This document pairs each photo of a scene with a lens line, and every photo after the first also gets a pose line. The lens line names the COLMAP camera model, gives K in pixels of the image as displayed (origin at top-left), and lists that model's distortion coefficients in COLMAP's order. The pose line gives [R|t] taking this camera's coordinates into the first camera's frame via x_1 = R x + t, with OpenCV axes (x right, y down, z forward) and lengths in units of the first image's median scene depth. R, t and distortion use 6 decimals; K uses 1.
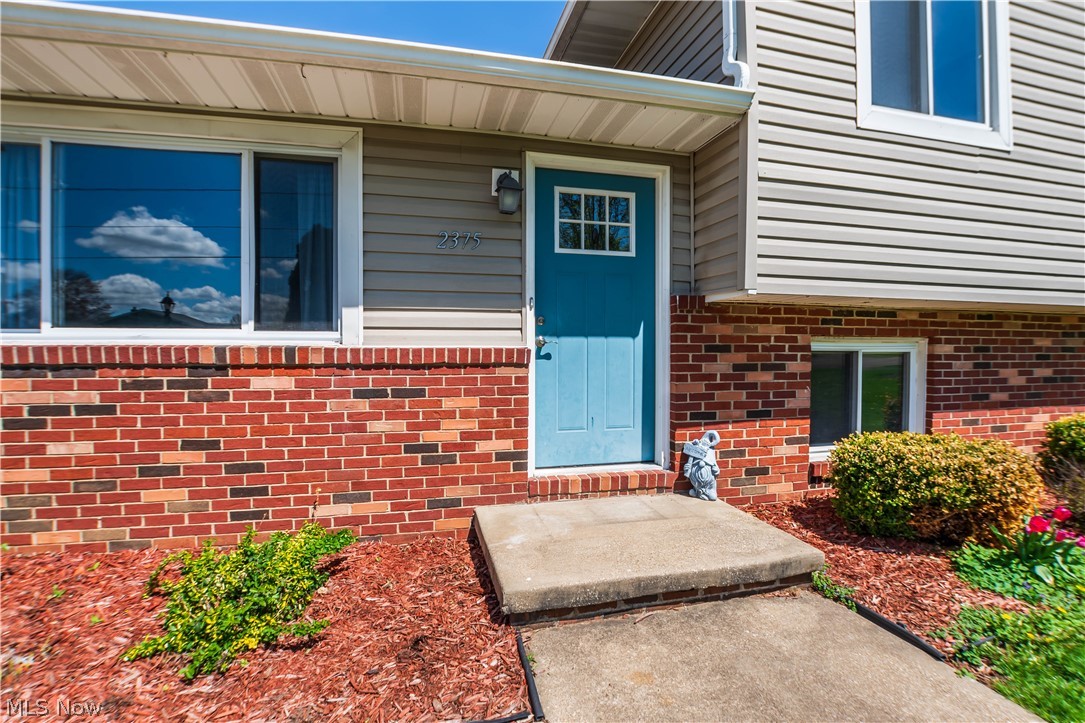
lens RADIAL K [[493.5, 0, 542.5], [0, 493.5, 361.5], [0, 0, 1]] dist [-0.034902, 0.000114]
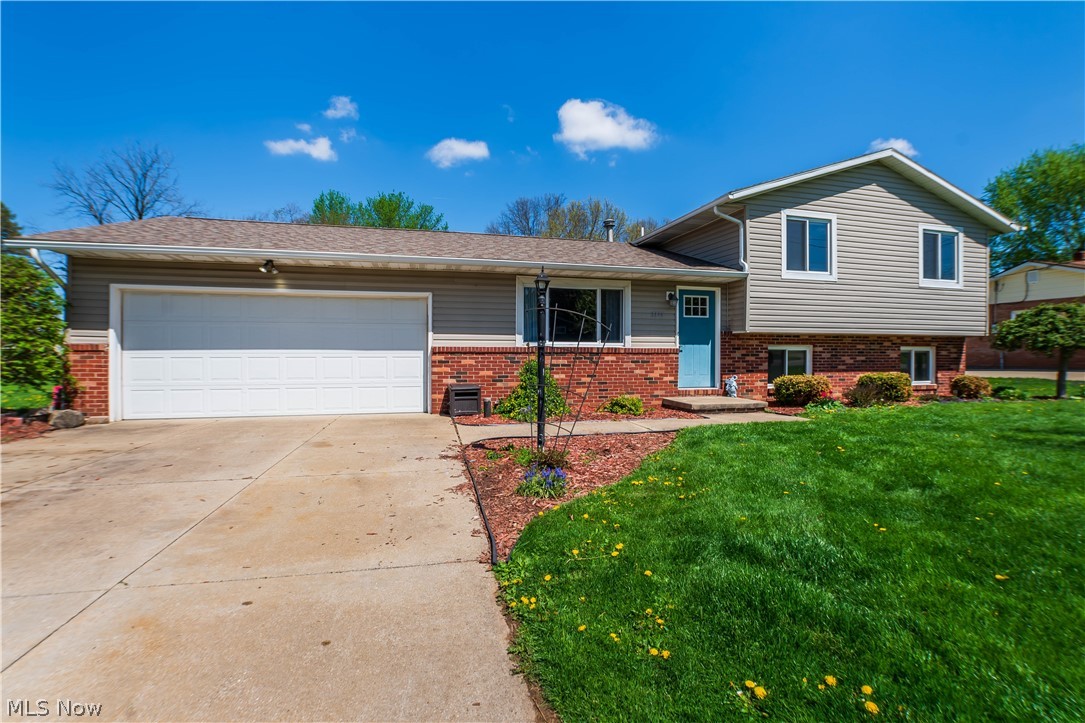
lens RADIAL K [[493.5, 0, 542.5], [0, 493.5, 361.5], [0, 0, 1]] dist [-0.034902, 0.000114]
pose [[0.999856, 0.000886, 0.016940, -0.950032], [-0.000783, 0.999981, -0.006091, 0.077715], [-0.016945, 0.006077, 0.999838, -2.138815]]
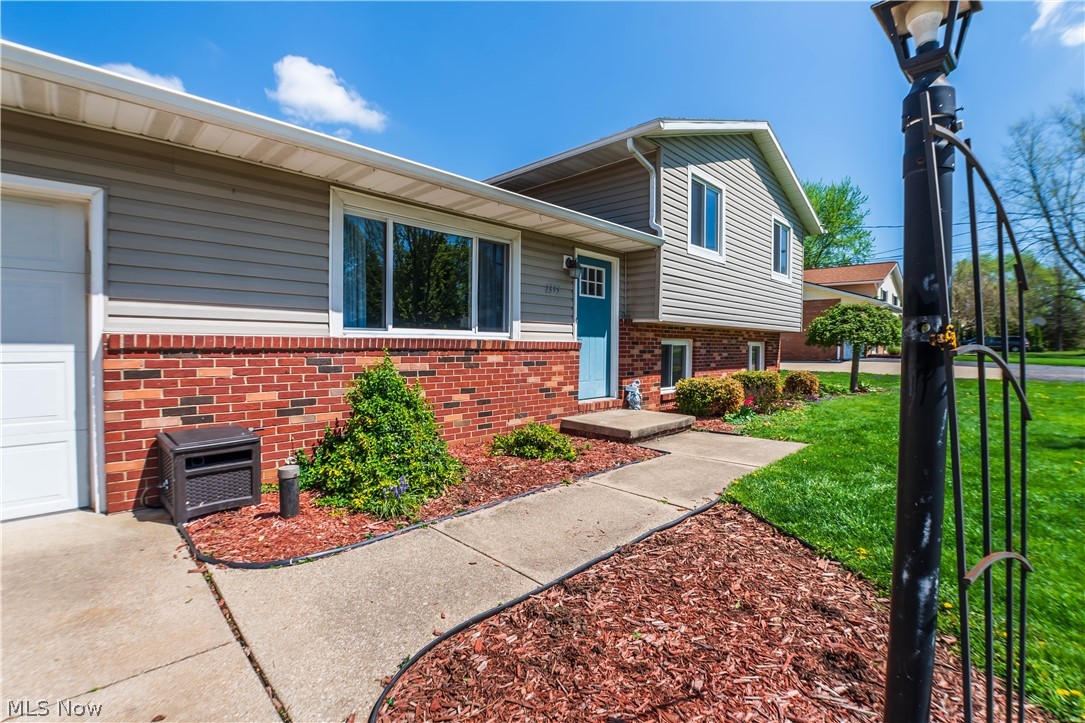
lens RADIAL K [[493.5, 0, 542.5], [0, 493.5, 361.5], [0, 0, 1]] dist [-0.034902, 0.000114]
pose [[0.842666, -0.011156, 0.538322, -1.291424], [0.003110, 0.999869, 0.015853, 0.021773], [-0.538428, -0.011685, 0.842590, -0.698617]]
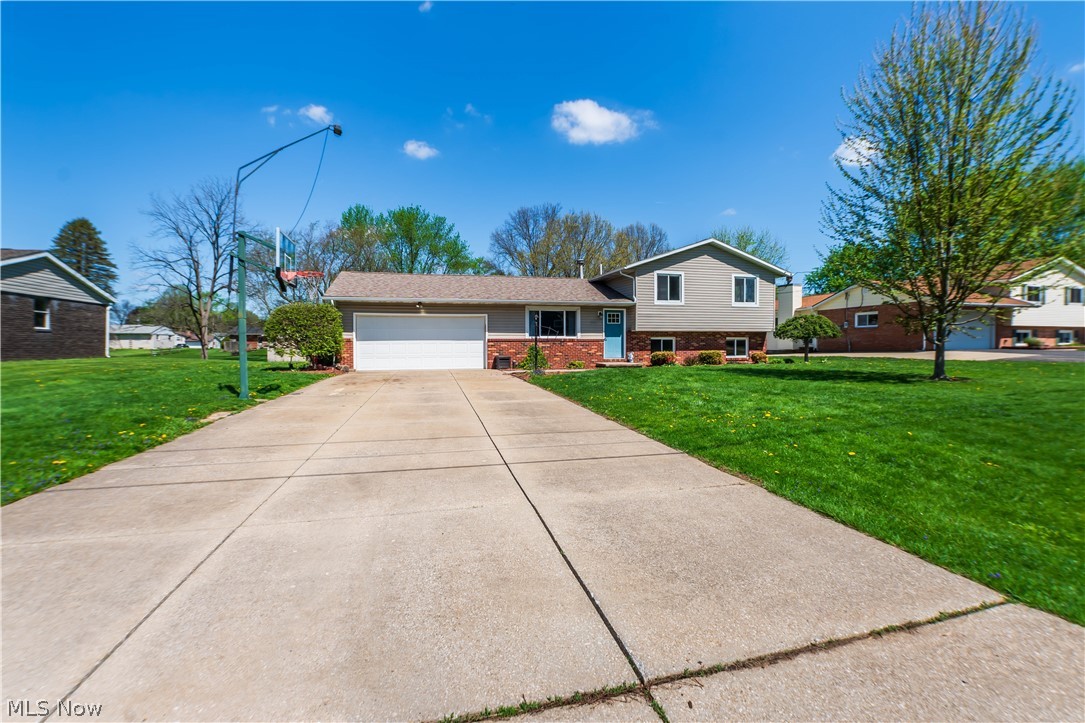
lens RADIAL K [[493.5, 0, 542.5], [0, 493.5, 361.5], [0, 0, 1]] dist [-0.034902, 0.000114]
pose [[0.999858, -0.004720, 0.016154, -0.945841], [0.004573, 0.999948, 0.009065, 0.210321], [-0.016196, -0.008990, 0.999828, -5.522543]]
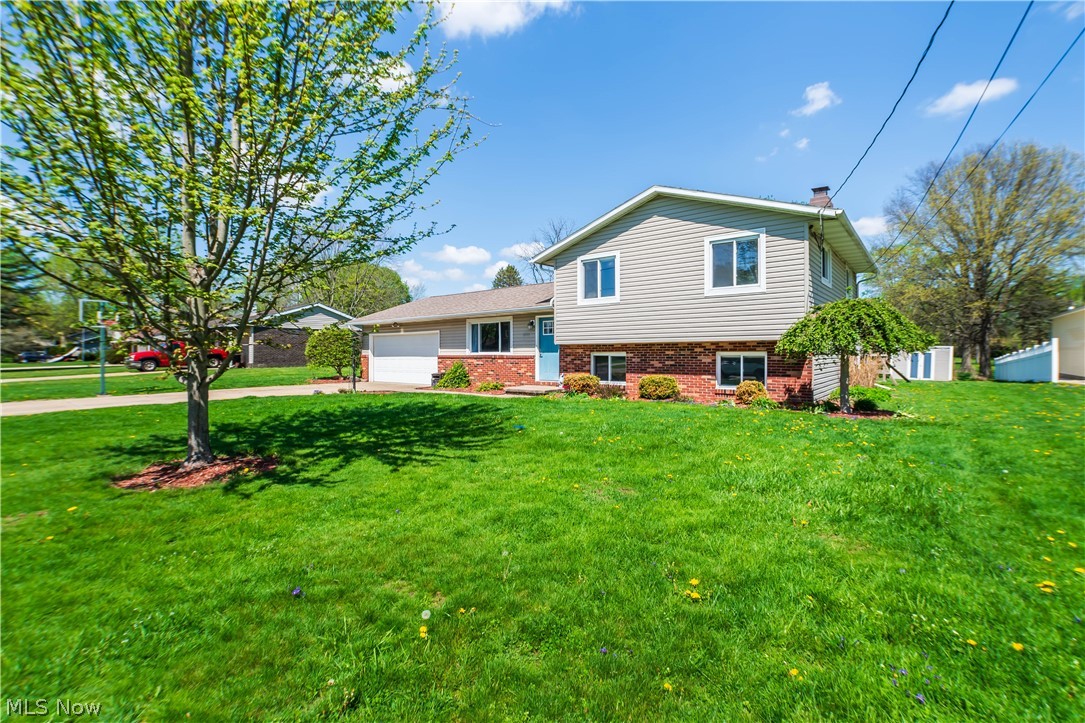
lens RADIAL K [[493.5, 0, 542.5], [0, 493.5, 361.5], [0, 0, 1]] dist [-0.034902, 0.000114]
pose [[0.603032, 0.008453, -0.797672, 4.057917], [-0.017162, 0.999850, -0.002379, 0.048575], [0.797532, 0.015124, 0.603087, -1.991540]]
